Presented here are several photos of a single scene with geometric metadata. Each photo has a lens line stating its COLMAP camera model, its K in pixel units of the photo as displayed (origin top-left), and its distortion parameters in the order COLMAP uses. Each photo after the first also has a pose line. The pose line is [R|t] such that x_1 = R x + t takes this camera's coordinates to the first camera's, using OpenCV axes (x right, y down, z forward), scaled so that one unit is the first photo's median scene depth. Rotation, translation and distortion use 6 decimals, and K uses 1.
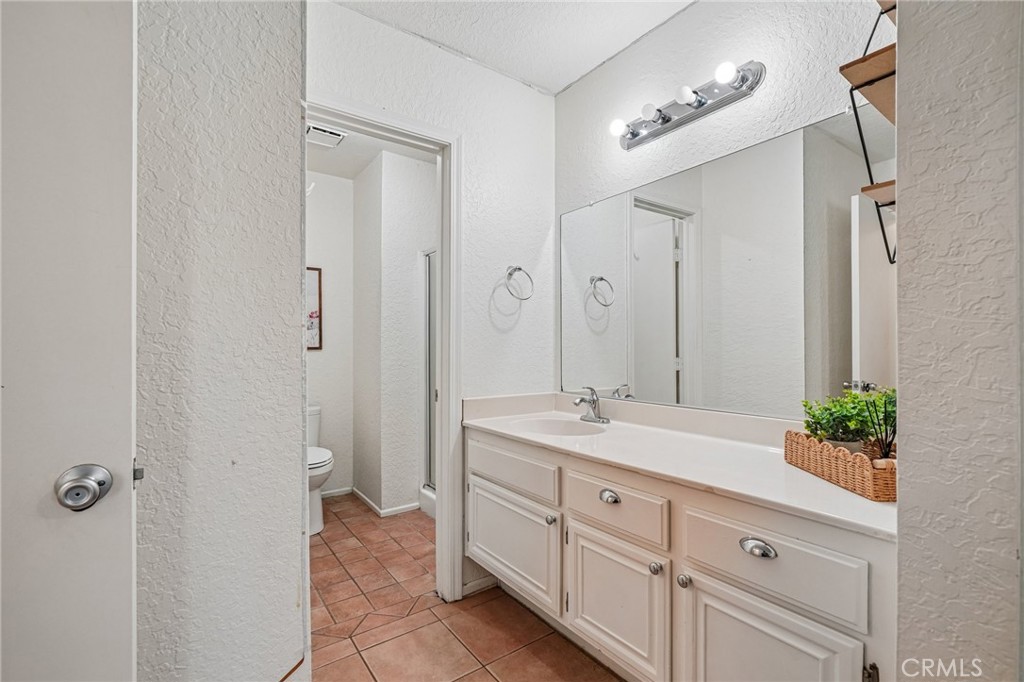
lens RADIAL K [[453.6, 0, 512.5], [0, 453.6, 342.1], [0, 0, 1]] dist [-0.000662, 0.000472]
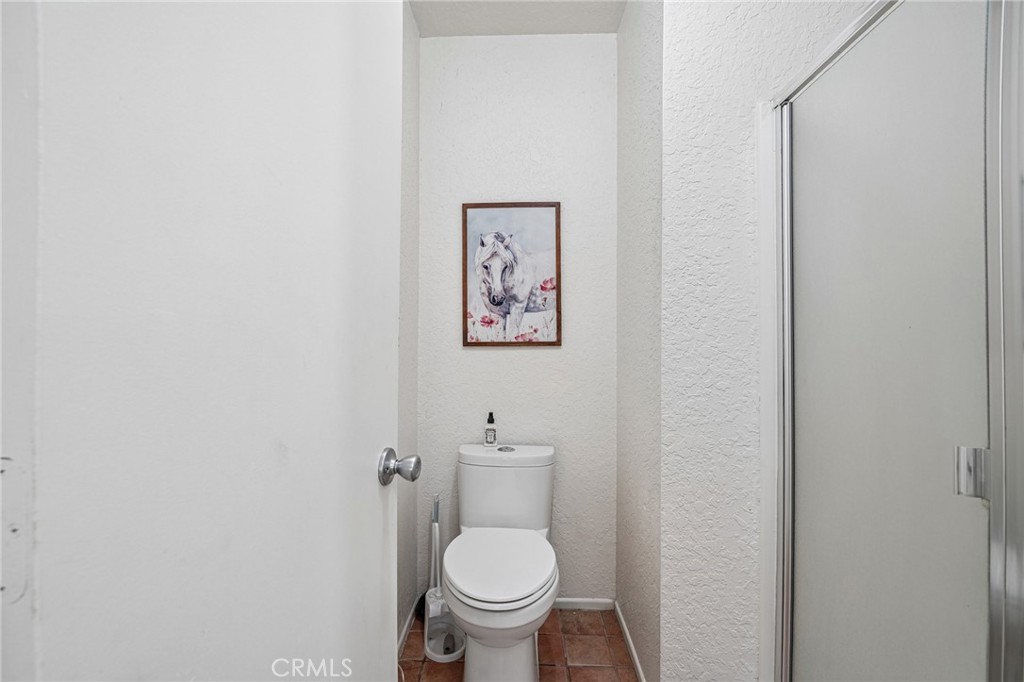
lens RADIAL K [[453.6, 0, 493.2], [0, 453.6, 344.3], [0, 0, 1]] dist [-0.000662, 0.000472]
pose [[0.770016, 0.006147, -0.637994, -0.290069], [0.002995, 0.999908, 0.013250, 0.015360], [0.638017, -0.012113, 0.769927, 1.188511]]
